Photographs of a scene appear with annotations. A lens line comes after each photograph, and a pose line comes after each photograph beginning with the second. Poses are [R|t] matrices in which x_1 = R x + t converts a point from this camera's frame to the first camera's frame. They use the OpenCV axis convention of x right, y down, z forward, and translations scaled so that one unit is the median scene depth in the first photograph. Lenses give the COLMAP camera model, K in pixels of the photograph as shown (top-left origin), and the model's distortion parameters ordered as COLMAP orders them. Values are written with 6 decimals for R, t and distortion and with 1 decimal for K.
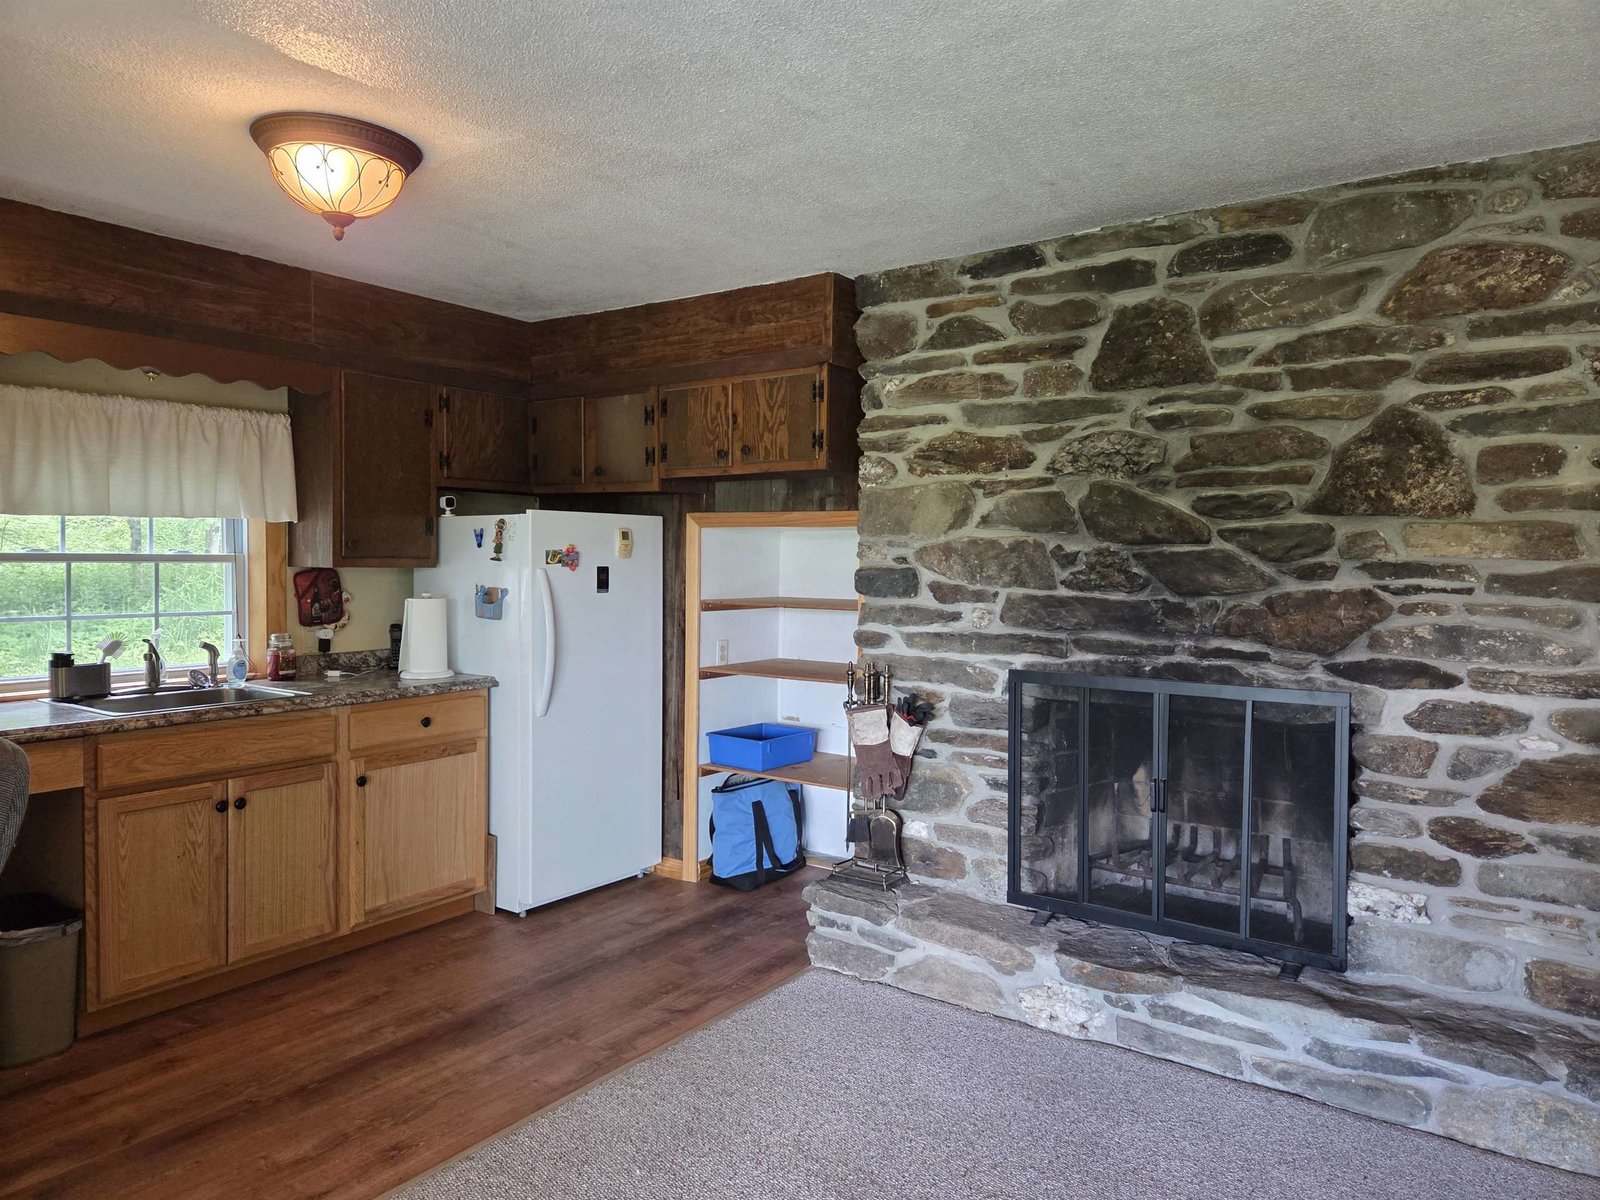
lens RADIAL K [[1064.0, 0, 793.8], [0, 1064.0, 596.4], [0, 0, 1]] dist [0.077637, -0.072529]
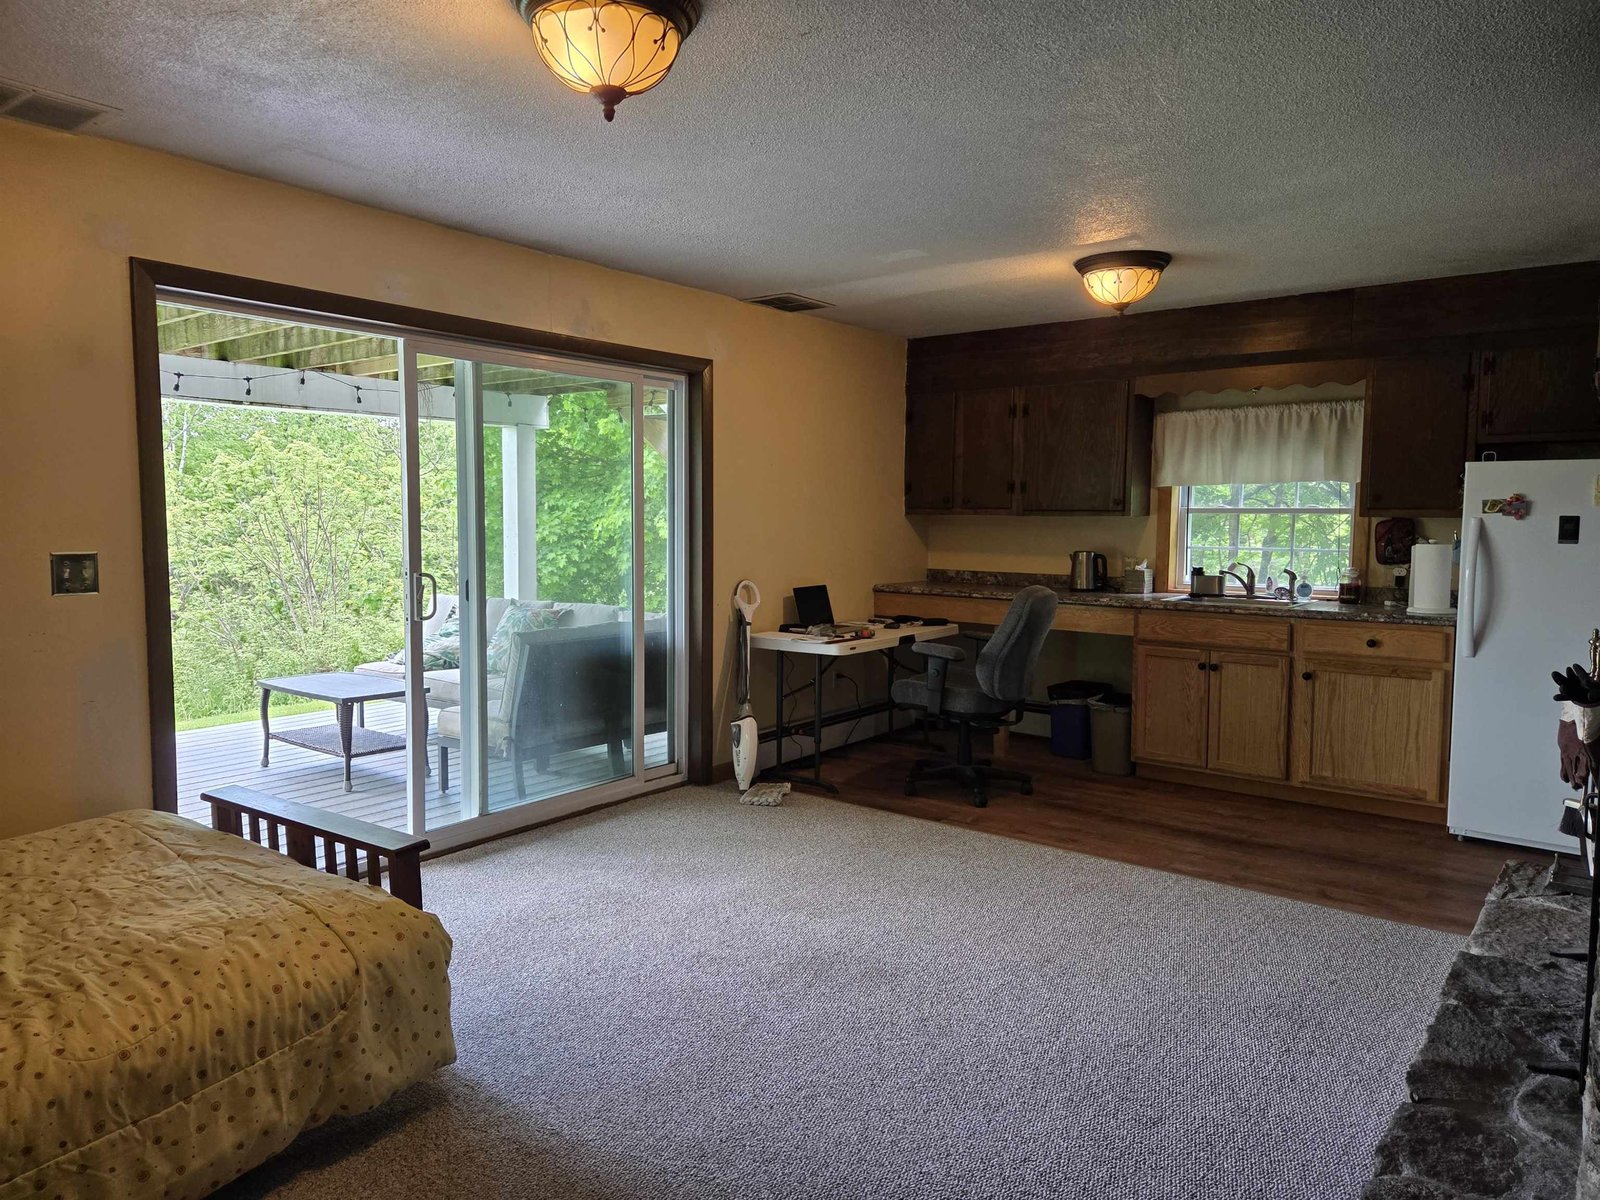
lens RADIAL K [[1064.0, 0, 793.8], [0, 1064.0, 596.4], [0, 0, 1]] dist [0.077637, -0.072529]
pose [[-0.038338, 0.071133, -0.996730, 0.956716], [-0.038421, 0.996621, 0.072603, -0.000164], [0.998526, 0.041079, -0.035475, 0.407648]]
